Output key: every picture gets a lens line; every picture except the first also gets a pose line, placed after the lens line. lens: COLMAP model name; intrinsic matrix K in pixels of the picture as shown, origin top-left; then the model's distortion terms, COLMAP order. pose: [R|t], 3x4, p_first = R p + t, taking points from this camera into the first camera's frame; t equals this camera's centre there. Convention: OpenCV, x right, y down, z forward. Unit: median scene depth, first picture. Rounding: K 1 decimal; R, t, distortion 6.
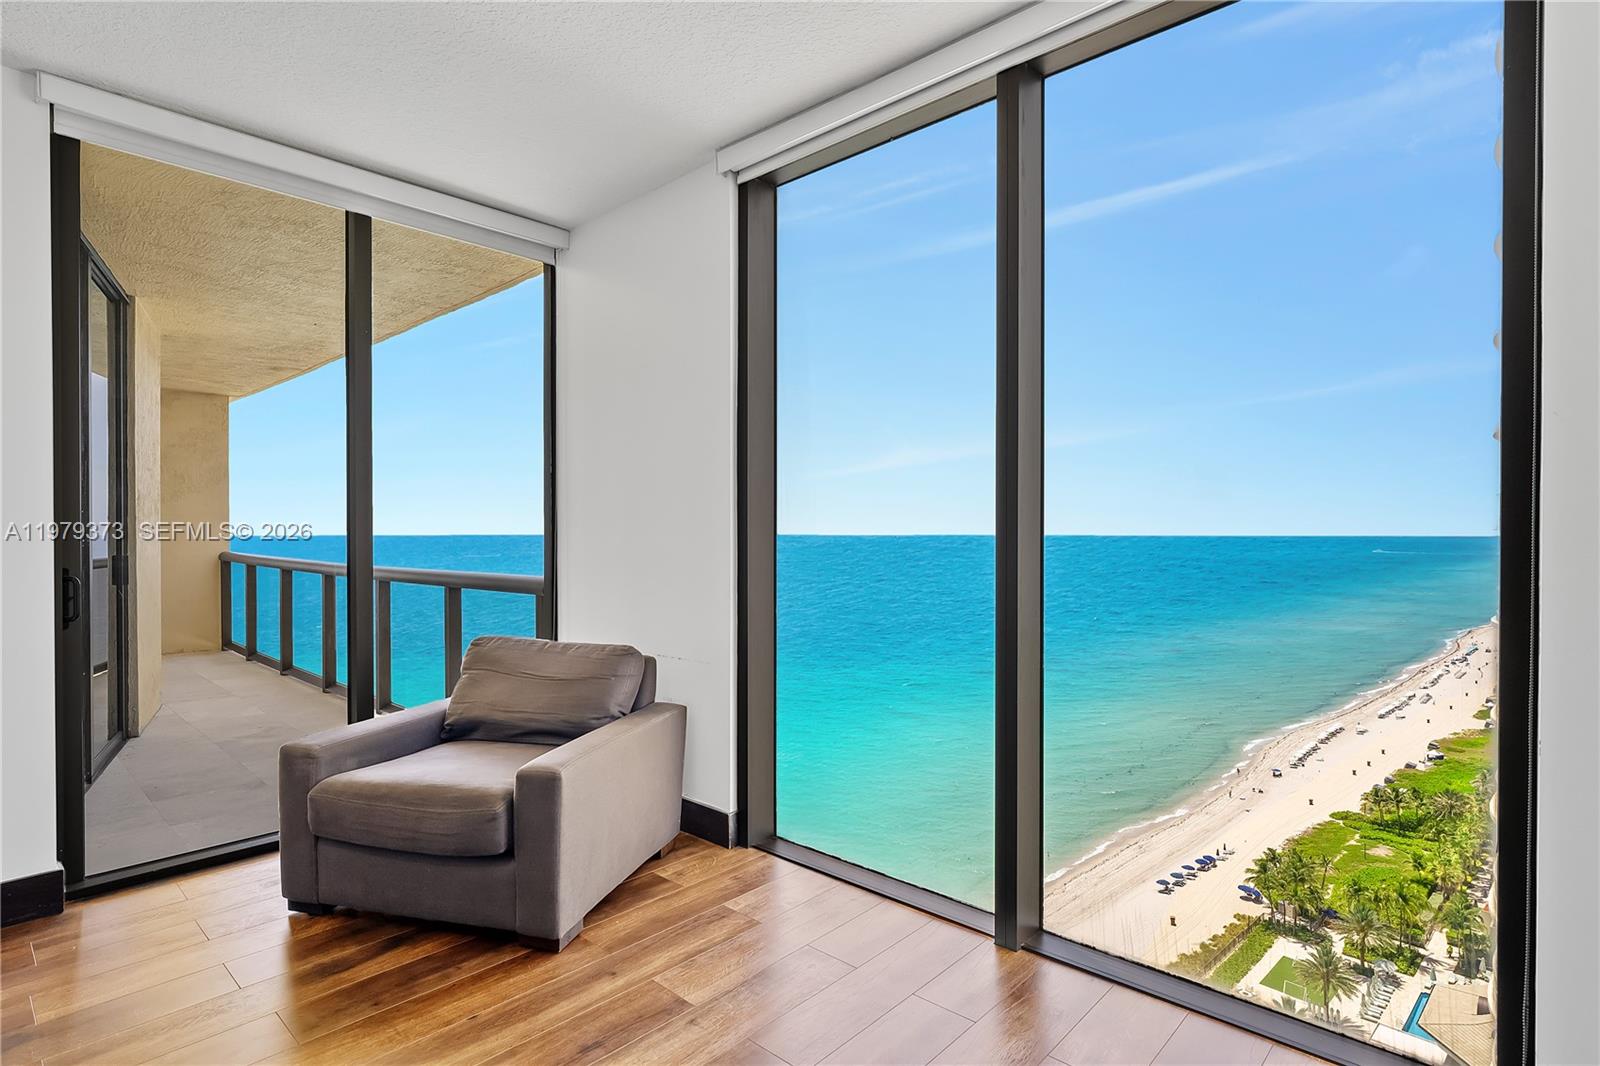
lens RADIAL K [[815.4, 0, 797.7], [0, 815.4, 548.3], [0, 0, 1]] dist [0.000157, -0.000279]
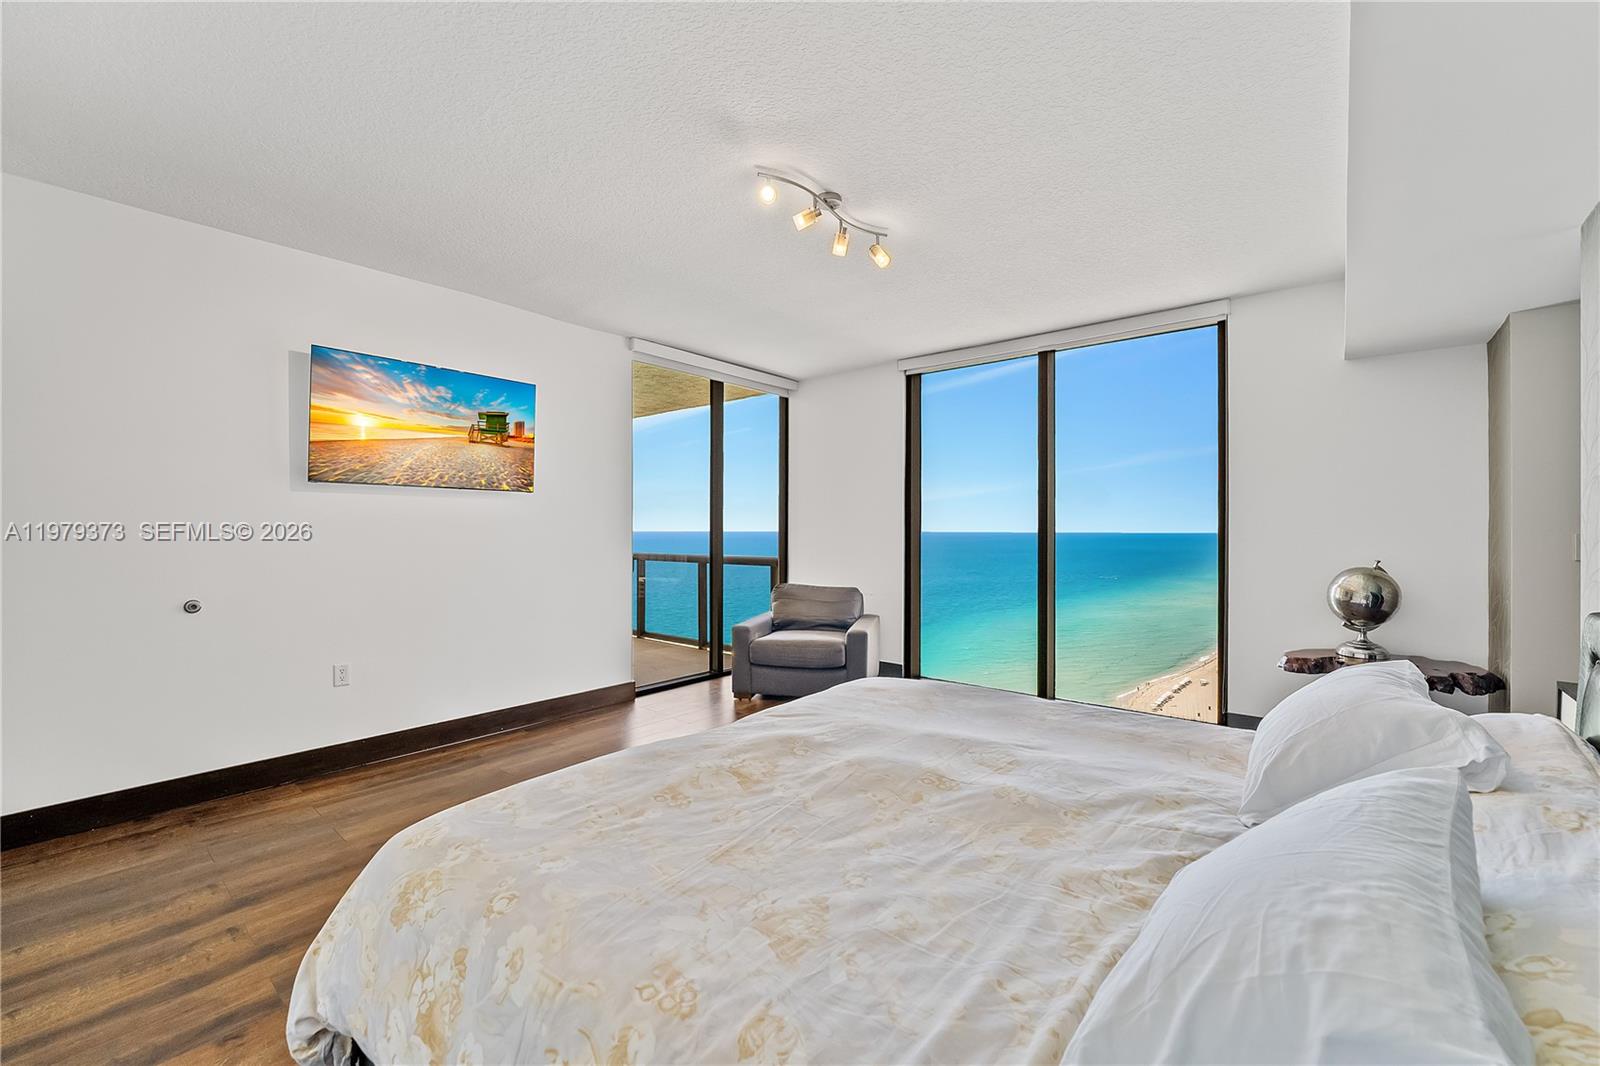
lens RADIAL K [[651.5, 0, 800.2], [0, 651.5, 517.8], [0, 0, 1]] dist [-0.000944, -0.000019]
pose [[0.998541, -0.002434, 0.053951, -0.447980], [0.004630, 0.999164, -0.040621, 0.008795], [-0.053807, 0.040812, 0.997717, -0.711410]]
